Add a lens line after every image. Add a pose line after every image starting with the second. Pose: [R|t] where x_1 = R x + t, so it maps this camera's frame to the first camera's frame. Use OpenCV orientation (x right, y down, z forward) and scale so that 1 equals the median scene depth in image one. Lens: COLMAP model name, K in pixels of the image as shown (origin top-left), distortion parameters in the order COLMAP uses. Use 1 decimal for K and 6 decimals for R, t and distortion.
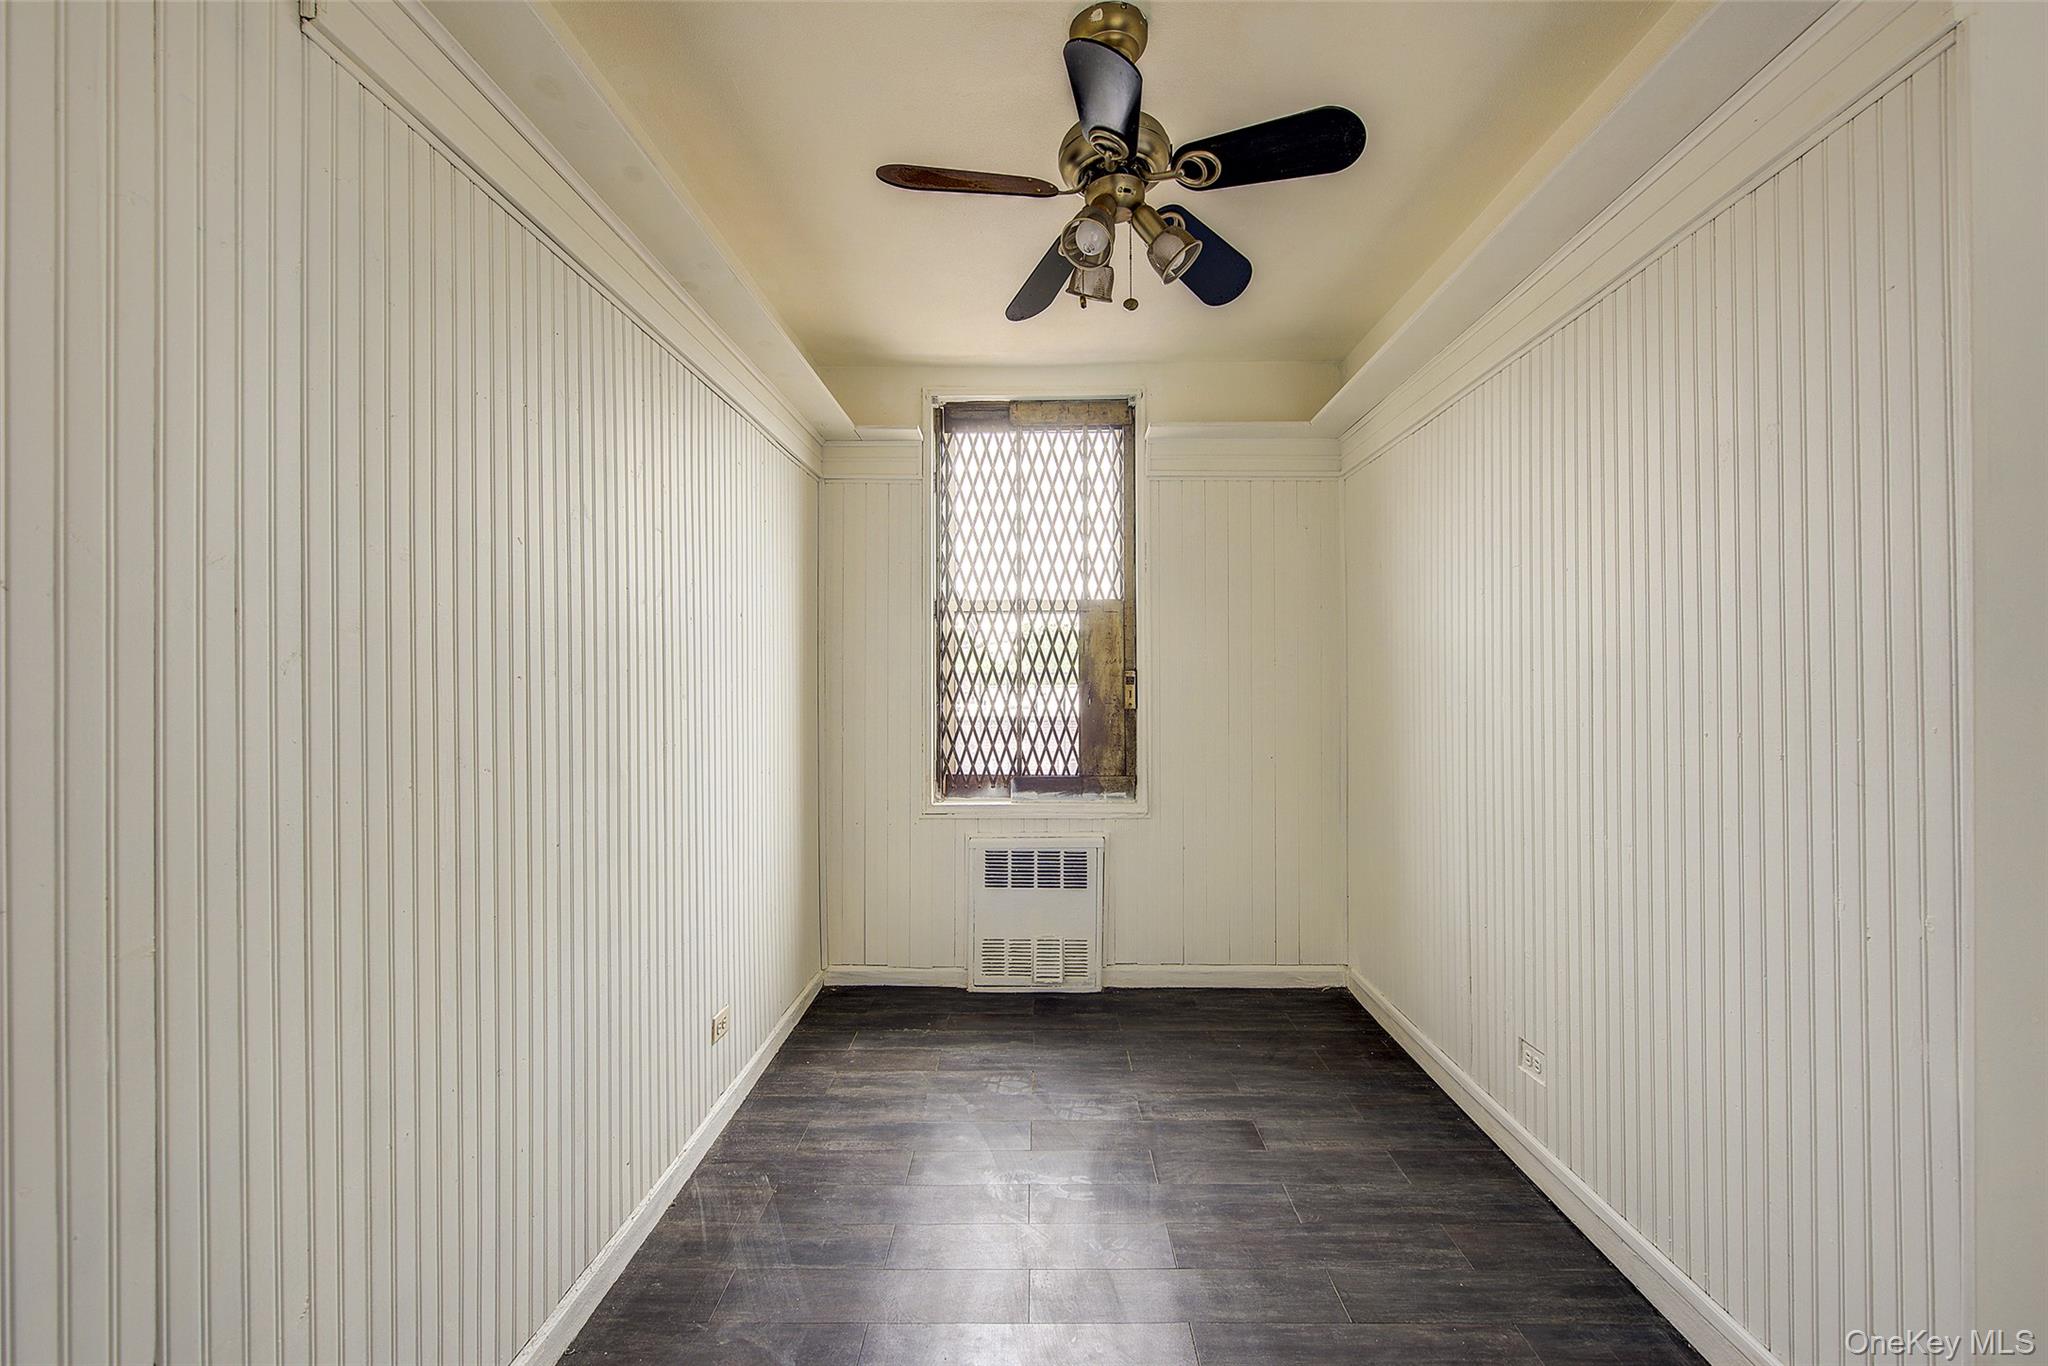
lens RADIAL K [[875.1, 0, 1056.5], [0, 875.1, 682.7], [0, 0, 1]] dist [0.005164, -0.004383]
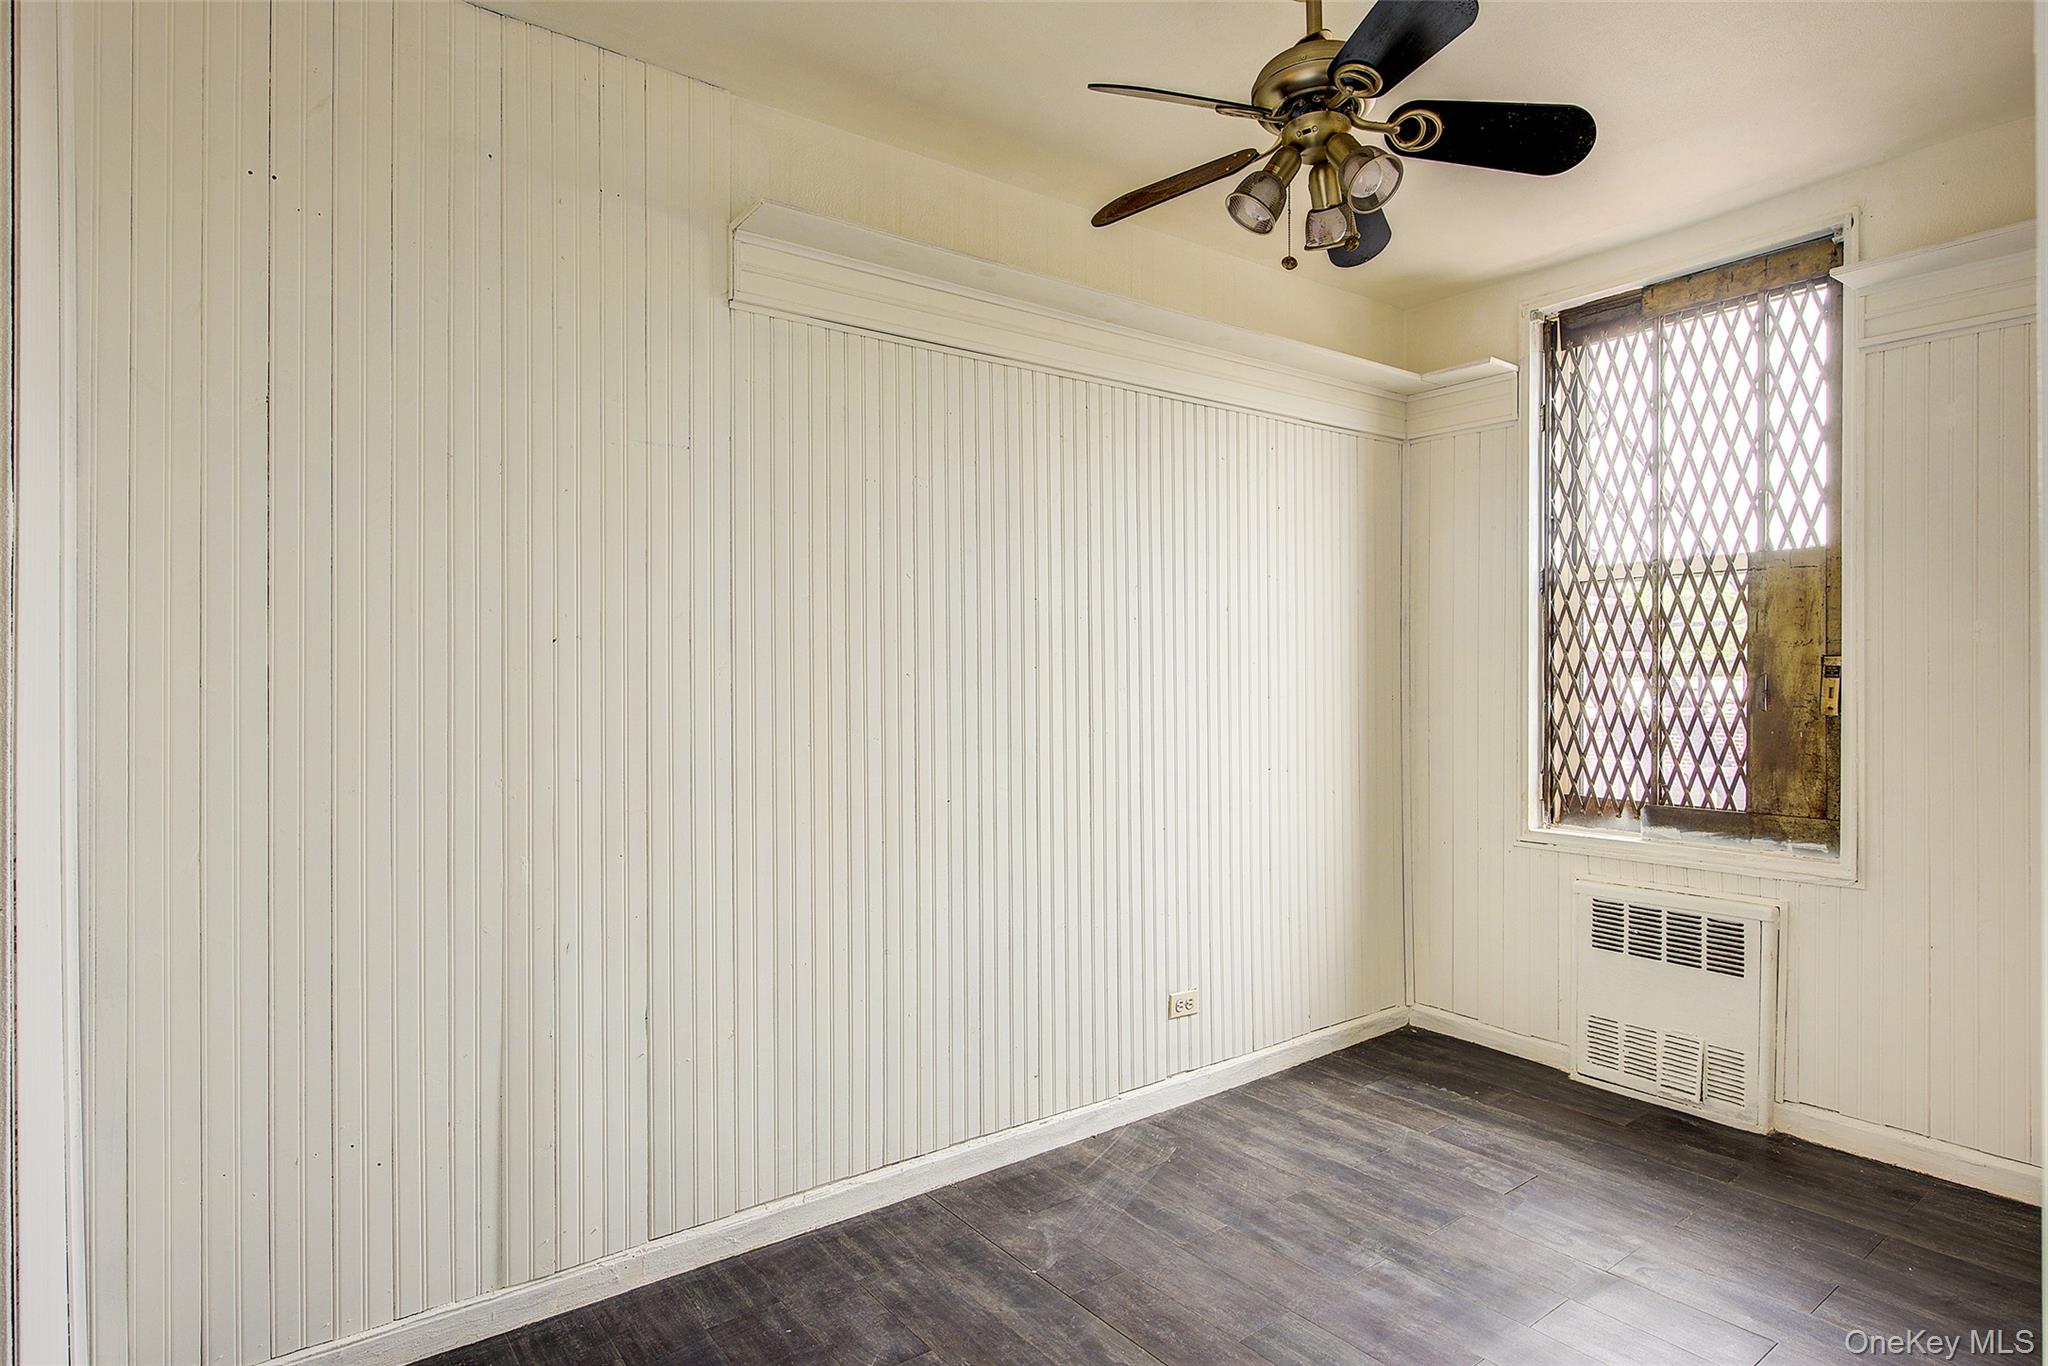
lens RADIAL K [[1095.1, 0, 1029.7], [0, 1095.1, 684.6], [0, 0, 1]] dist [-0.001781, 0.000129]
pose [[0.606724, 0.003152, -0.794906, 0.373086], [0.003676, 0.999970, 0.006771, -0.000853], [0.794904, -0.007030, 0.606695, 0.043249]]
